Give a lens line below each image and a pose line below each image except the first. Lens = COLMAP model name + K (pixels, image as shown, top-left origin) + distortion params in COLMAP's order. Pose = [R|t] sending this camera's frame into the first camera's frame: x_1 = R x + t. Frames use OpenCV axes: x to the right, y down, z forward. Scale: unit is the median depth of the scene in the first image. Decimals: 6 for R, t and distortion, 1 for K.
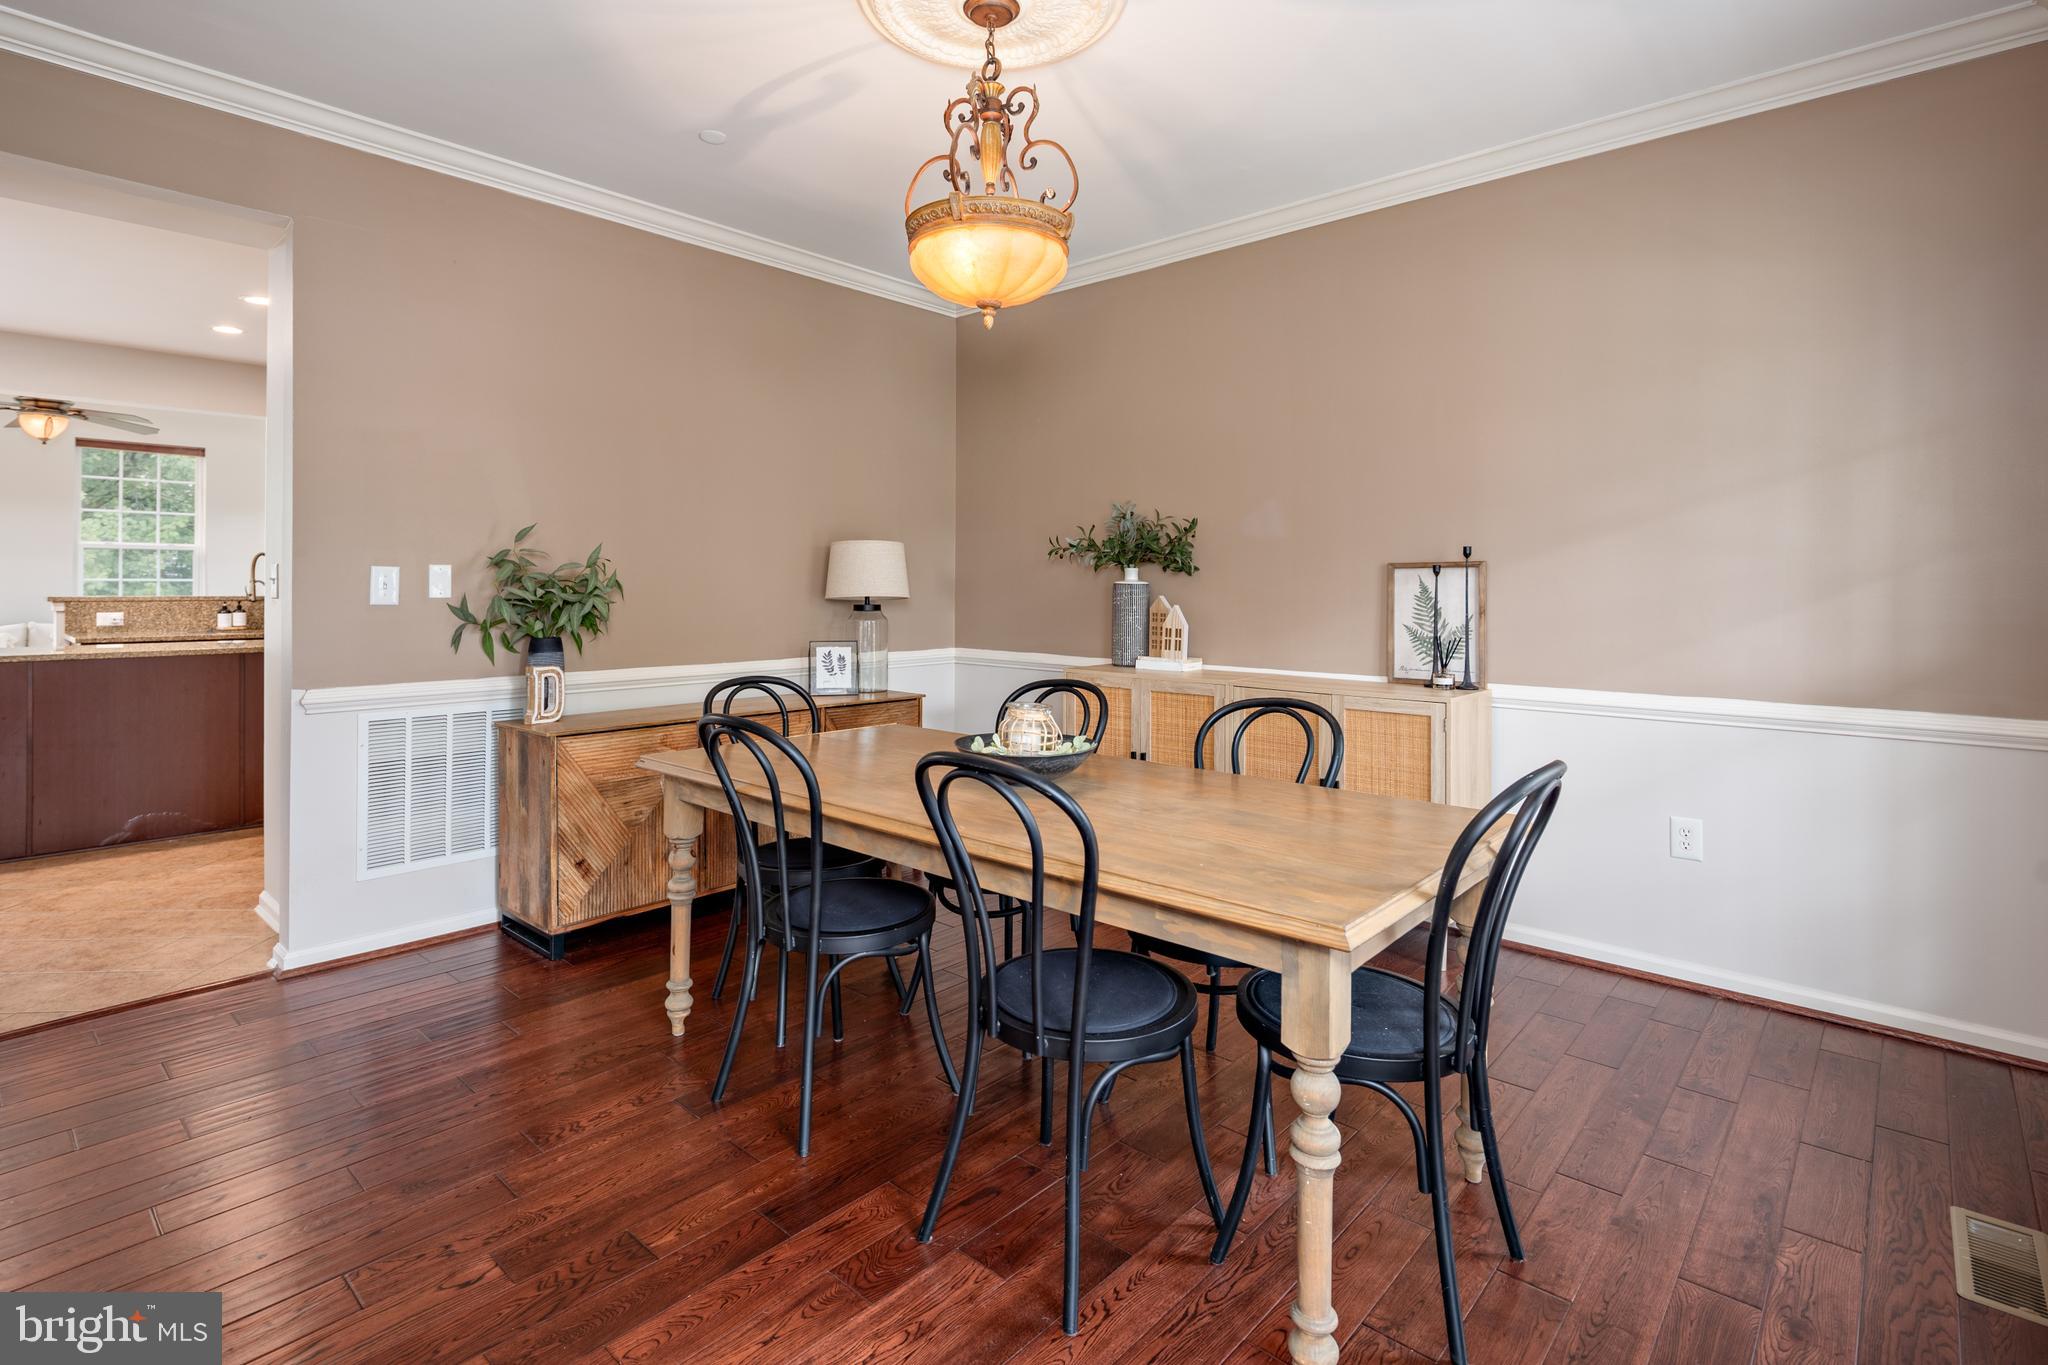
lens RADIAL K [[994.0, 0, 1018.2], [0, 994.0, 584.7], [0, 0, 1]] dist [0.008455, -0.006153]
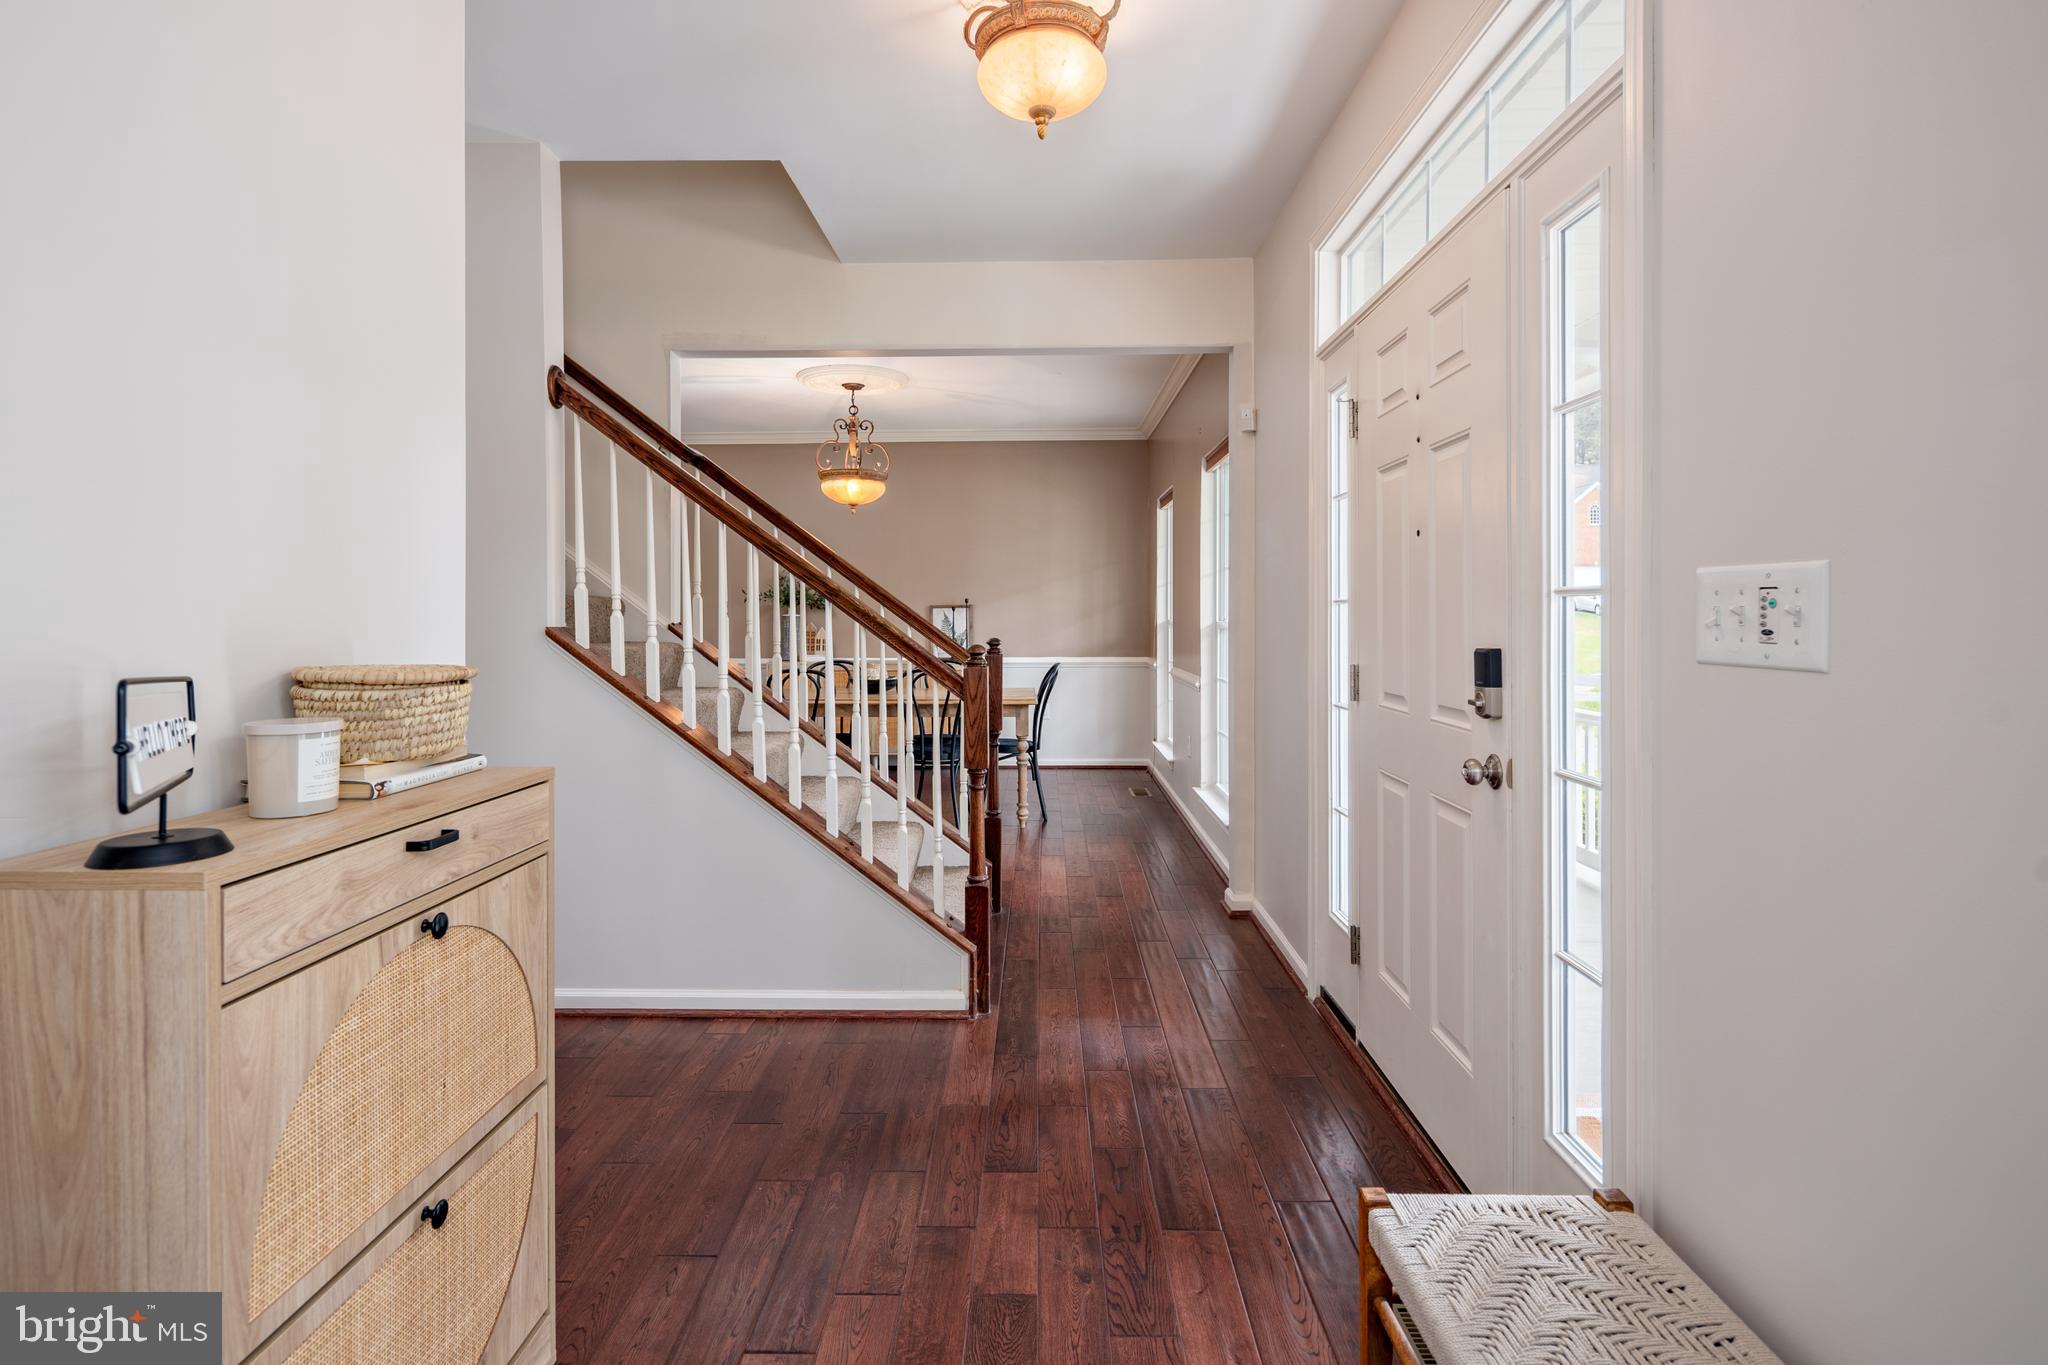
lens RADIAL K [[994.0, 0, 1006.4], [0, 994.0, 614.5], [0, 0, 1]] dist [0.008455, -0.006153]
pose [[0.758541, -0.008528, 0.651570, -0.975384], [0.007900, 0.999961, 0.003890, -0.009659], [-0.651578, 0.002197, 0.758579, -0.809588]]
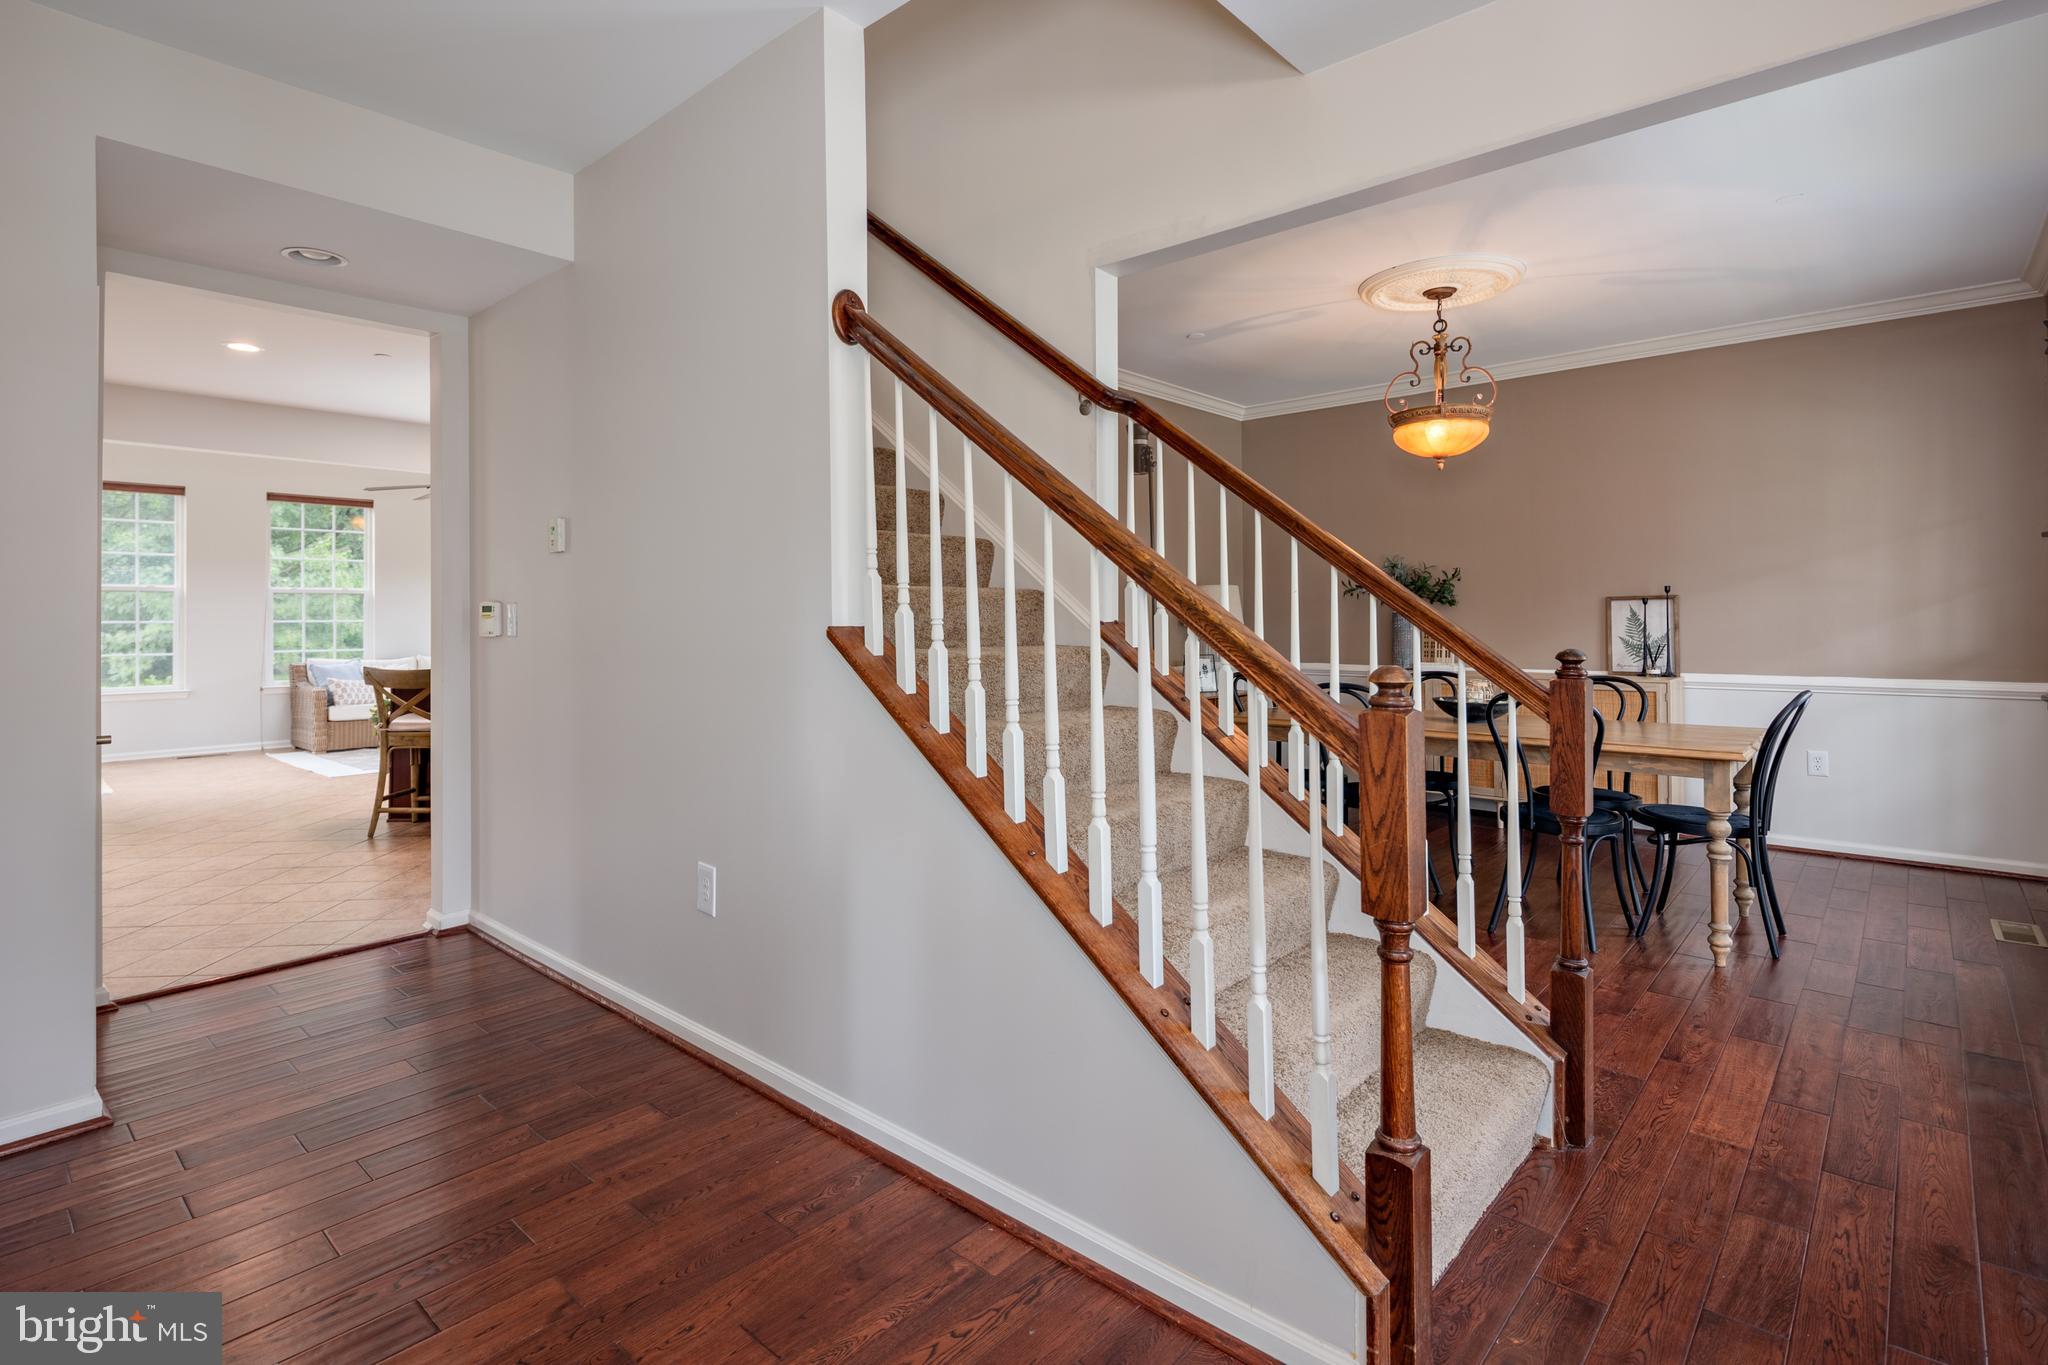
lens RADIAL K [[994.0, 0, 1015.4], [0, 994.0, 604.0], [0, 0, 1]] dist [0.008455, -0.006153]
pose [[0.999889, -0.012053, 0.008728, -0.583334], [0.012155, 0.999857, -0.011733, -0.003884], [-0.008586, 0.011838, 0.999893, -0.557334]]
